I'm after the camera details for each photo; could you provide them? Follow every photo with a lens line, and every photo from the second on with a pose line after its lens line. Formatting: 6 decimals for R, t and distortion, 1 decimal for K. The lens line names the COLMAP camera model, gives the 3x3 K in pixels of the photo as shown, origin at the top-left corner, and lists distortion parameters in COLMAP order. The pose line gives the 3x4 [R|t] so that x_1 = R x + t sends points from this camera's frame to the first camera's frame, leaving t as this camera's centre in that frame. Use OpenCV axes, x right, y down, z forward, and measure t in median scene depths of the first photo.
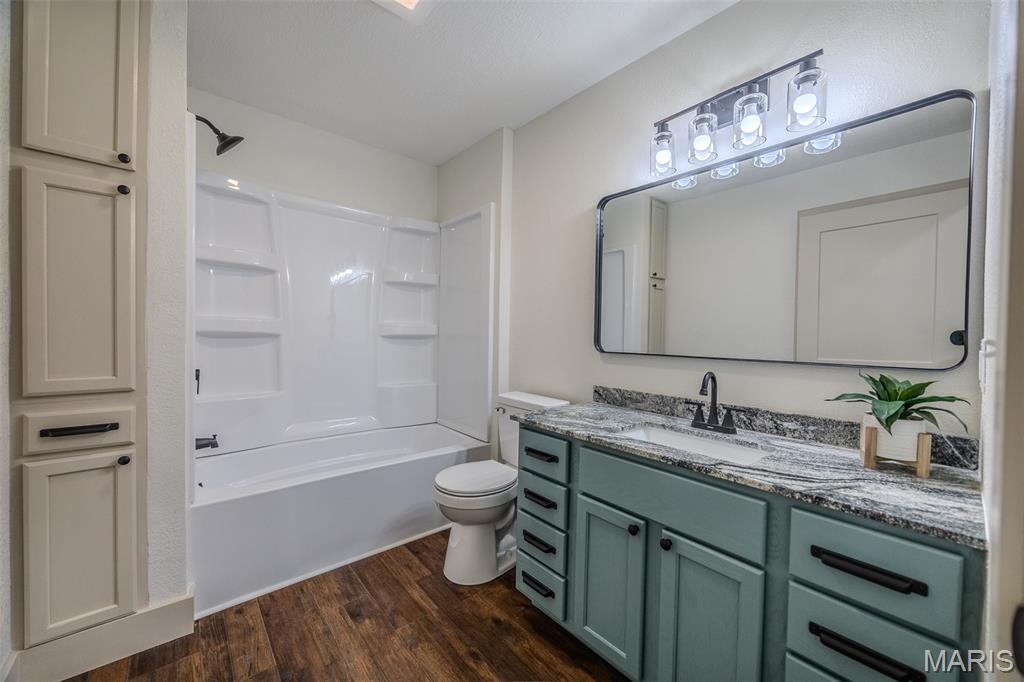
lens RADIAL K [[389.7, 0, 511.1], [0, 389.7, 339.4], [0, 0, 1]] dist [-0.002638, -0.000330]
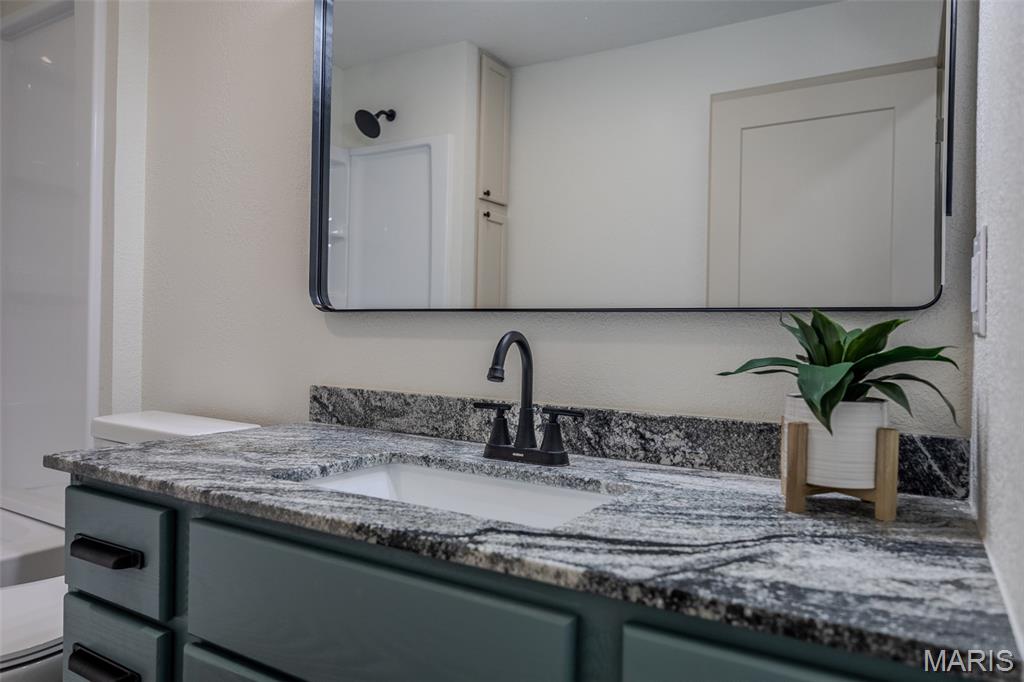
lens RADIAL K [[681.2, 0, 512.0], [0, 681.2, 340.0], [0, 0, 1]] dist [0.003227, -0.004078]
pose [[0.947434, 0.000892, 0.319950, 0.316742], [0.000362, 0.999992, -0.003860, 0.119825], [-0.319951, 0.003773, 0.947427, 0.311616]]
